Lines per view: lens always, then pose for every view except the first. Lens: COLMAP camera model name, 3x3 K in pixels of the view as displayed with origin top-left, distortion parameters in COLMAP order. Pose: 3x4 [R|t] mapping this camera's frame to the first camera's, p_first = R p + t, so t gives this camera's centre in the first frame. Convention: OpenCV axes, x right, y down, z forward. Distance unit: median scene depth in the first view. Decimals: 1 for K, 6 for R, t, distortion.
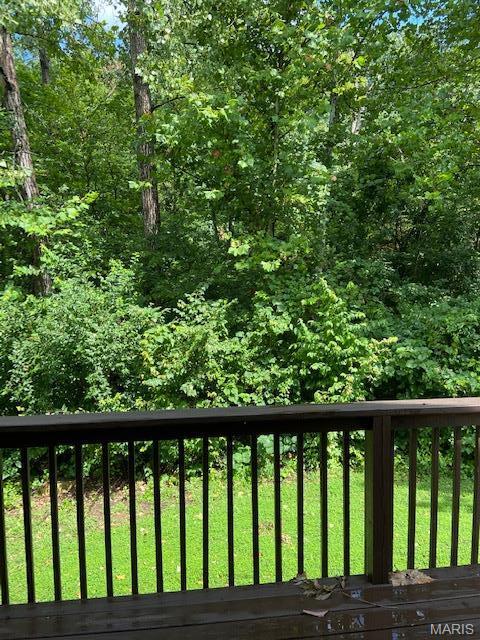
lens RADIAL K [[487.5, 0, 240.7], [0, 487.5, 318.7], [0, 0, 1]] dist [0.011902, -0.052341]
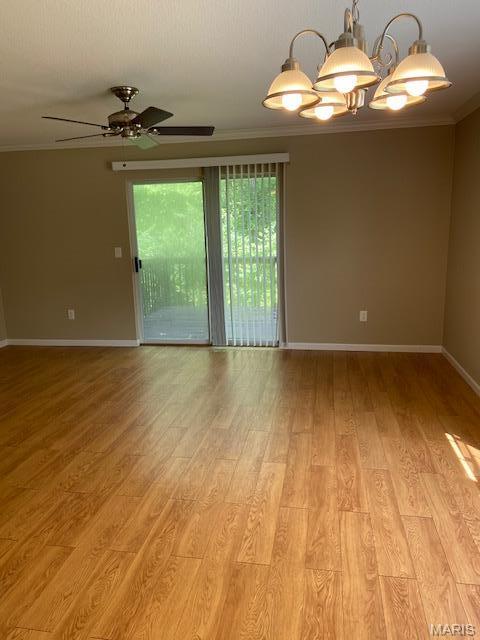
lens RADIAL K [[487.5, 0, 241.4], [0, 487.5, 321.7], [0, 0, 1]] dist [0.011902, -0.052341]
pose [[0.963422, 0.045726, -0.264060, 0.292646], [-0.016776, 0.993694, 0.110864, 0.090583], [0.267464, -0.102379, 0.958113, -0.743575]]
